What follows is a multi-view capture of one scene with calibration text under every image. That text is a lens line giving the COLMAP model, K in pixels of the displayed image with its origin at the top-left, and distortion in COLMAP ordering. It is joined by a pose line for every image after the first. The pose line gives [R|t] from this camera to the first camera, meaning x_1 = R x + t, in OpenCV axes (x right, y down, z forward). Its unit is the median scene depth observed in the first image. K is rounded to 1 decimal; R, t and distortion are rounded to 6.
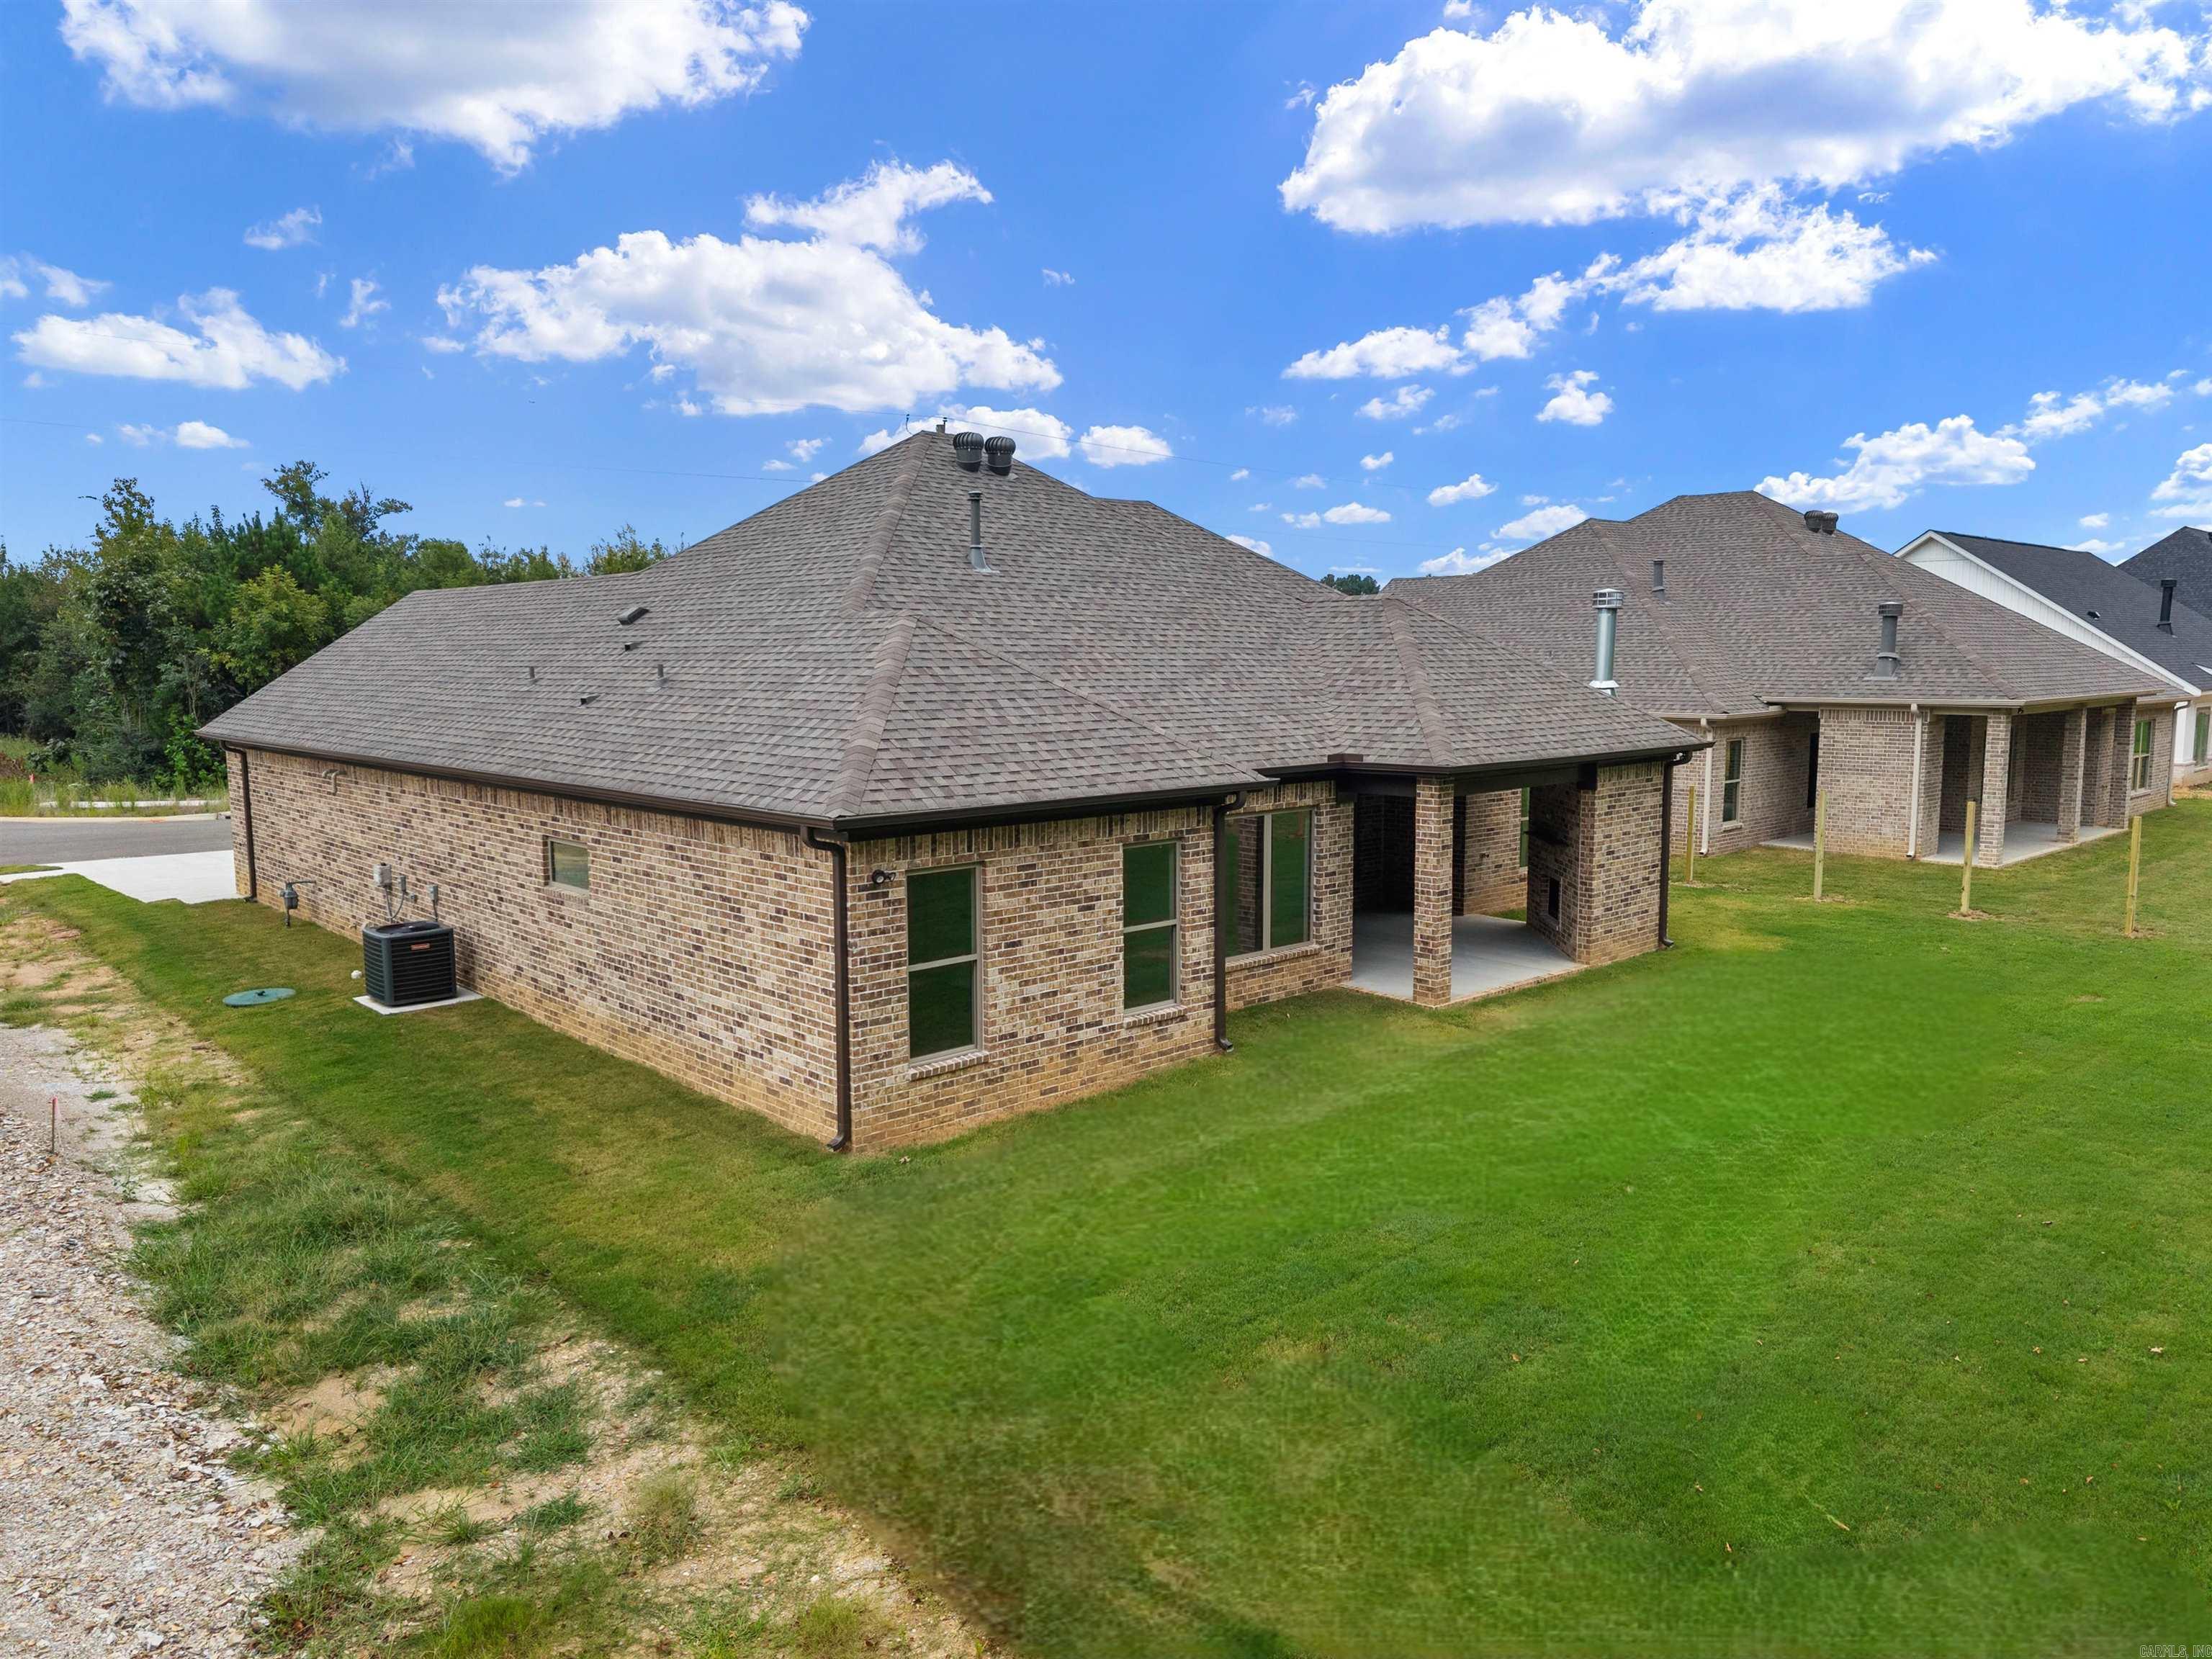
lens RADIAL K [[1517.2, 0, 1101.2], [0, 1517.2, 820.5], [0, 0, 1]] dist [0.021632, -0.025169]
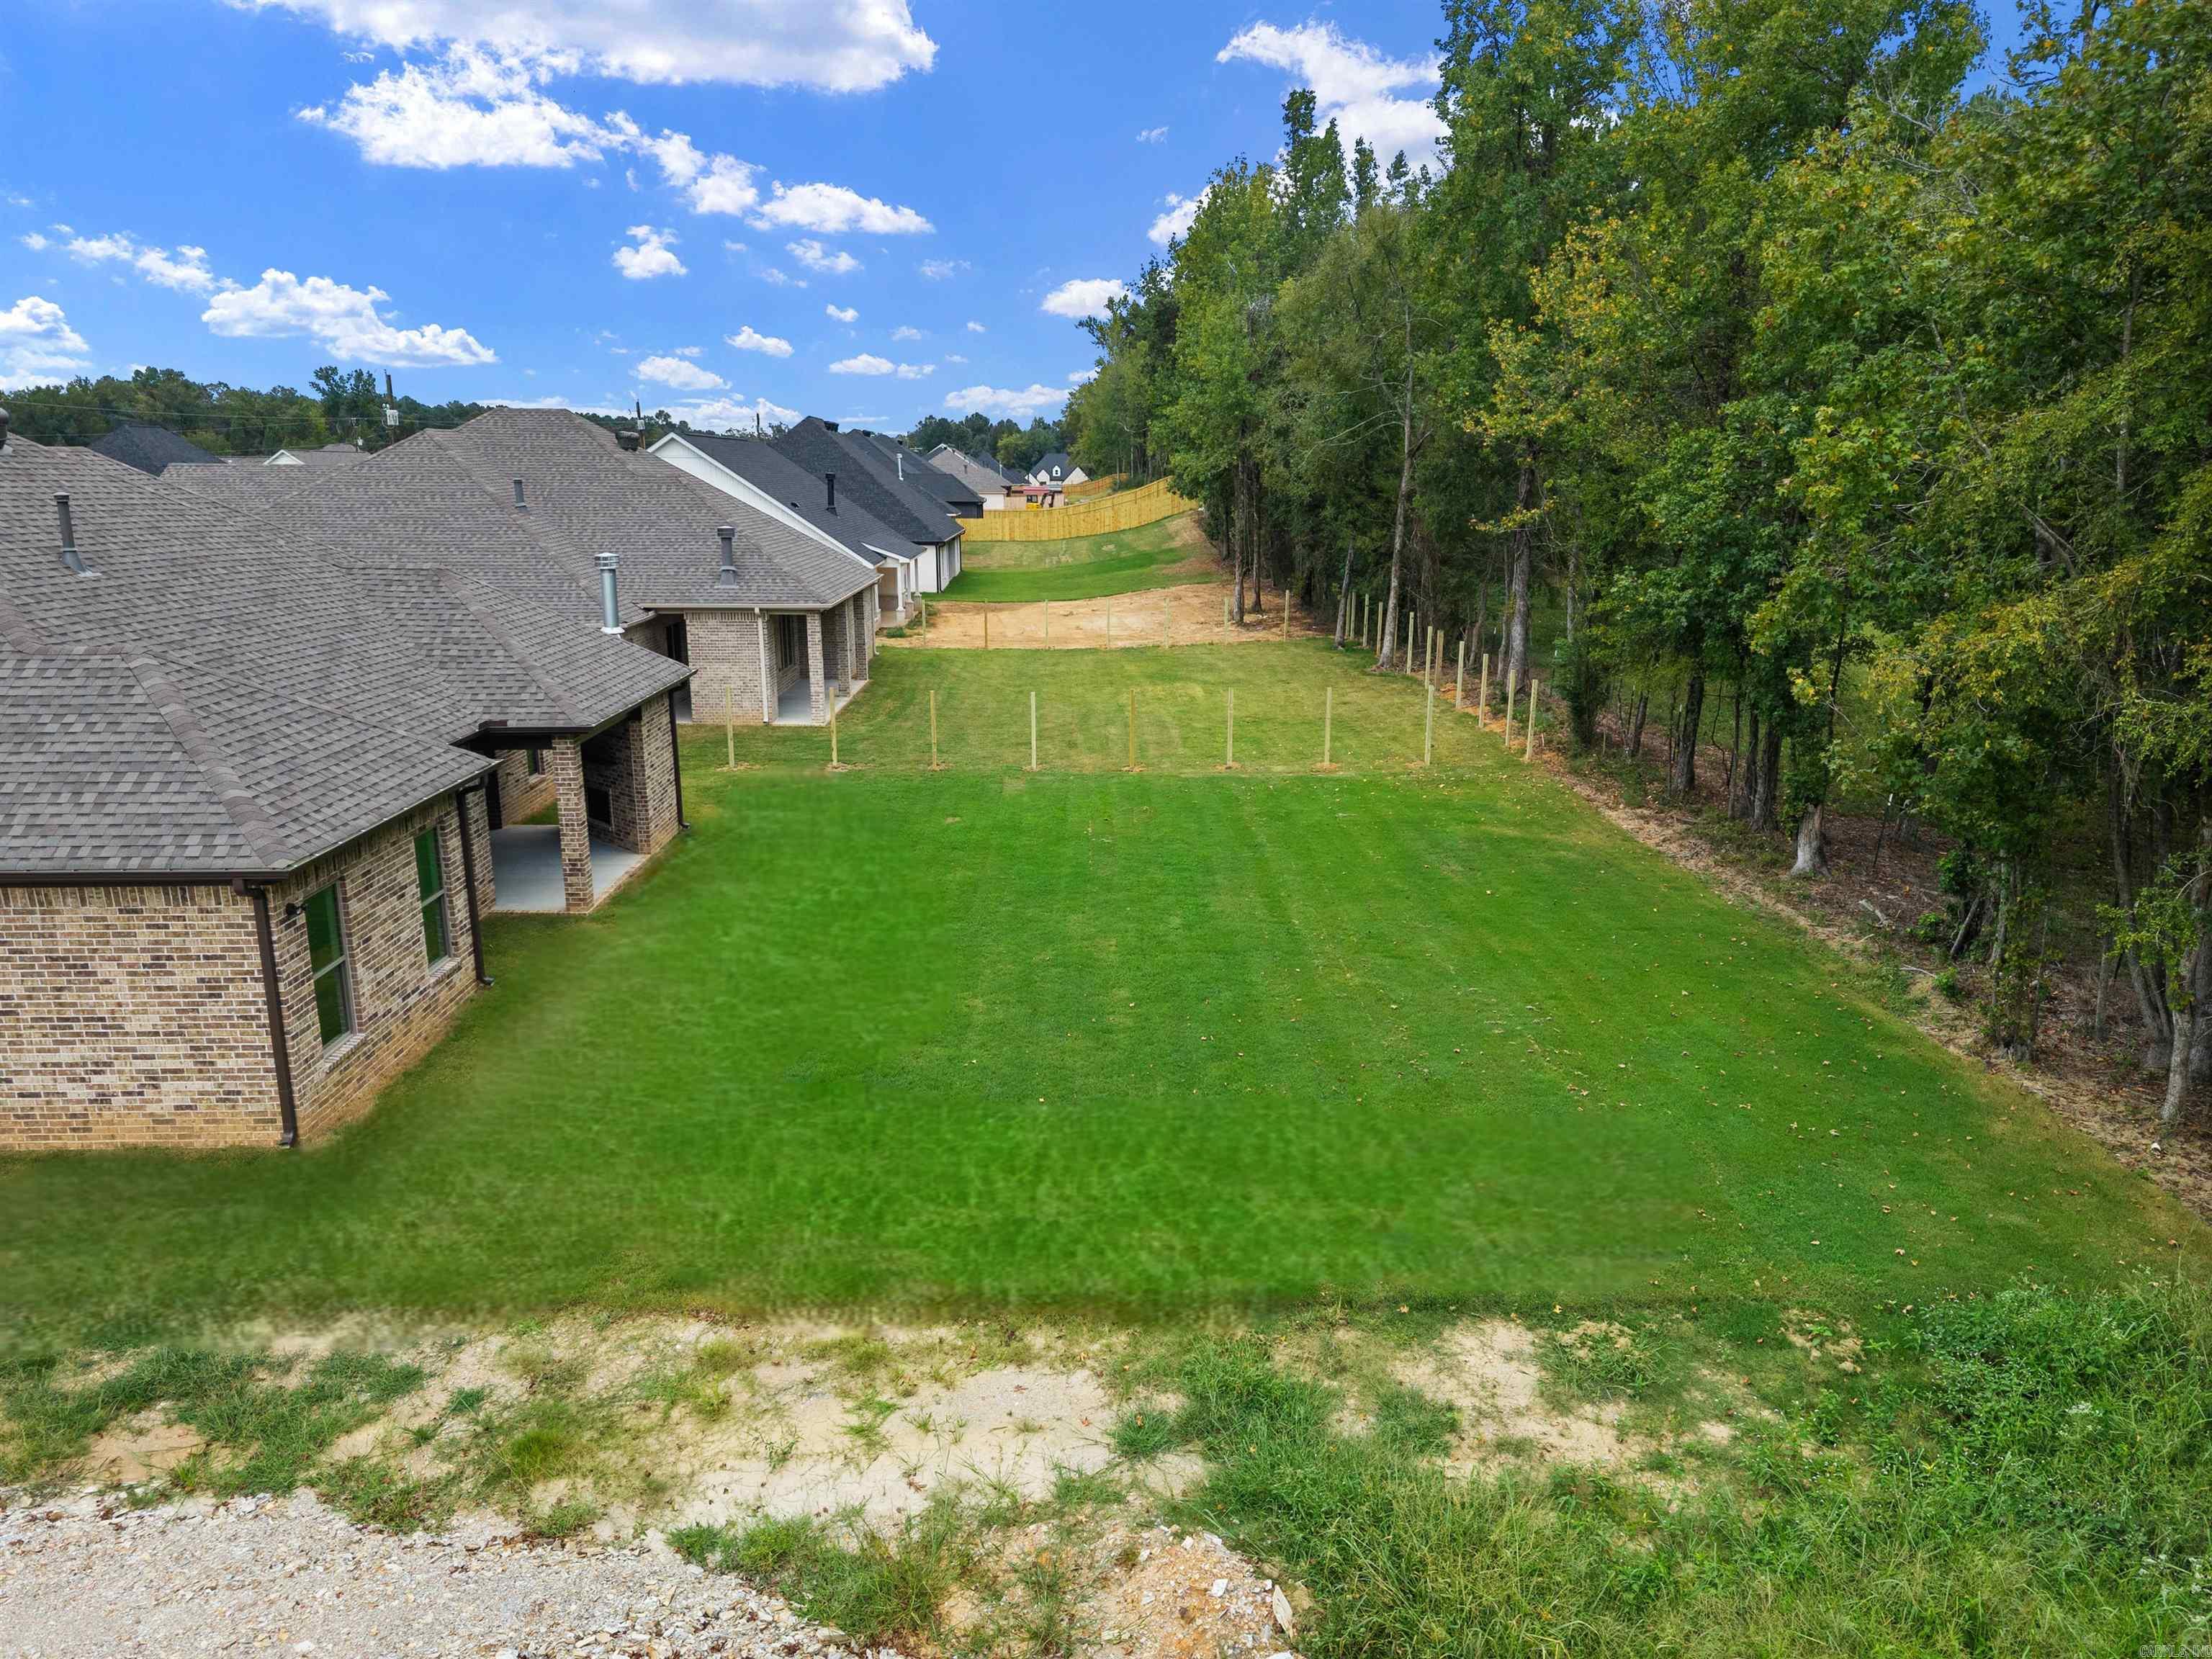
lens RADIAL K [[1517.2, 0, 1107.4], [0, 1517.2, 824.6], [0, 0, 1]] dist [0.021632, -0.025169]
pose [[0.656627, -0.169724, 0.734871, -0.542055], [0.080121, 0.984535, 0.155796, -0.146795], [-0.749948, -0.043421, 0.660070, -0.215888]]
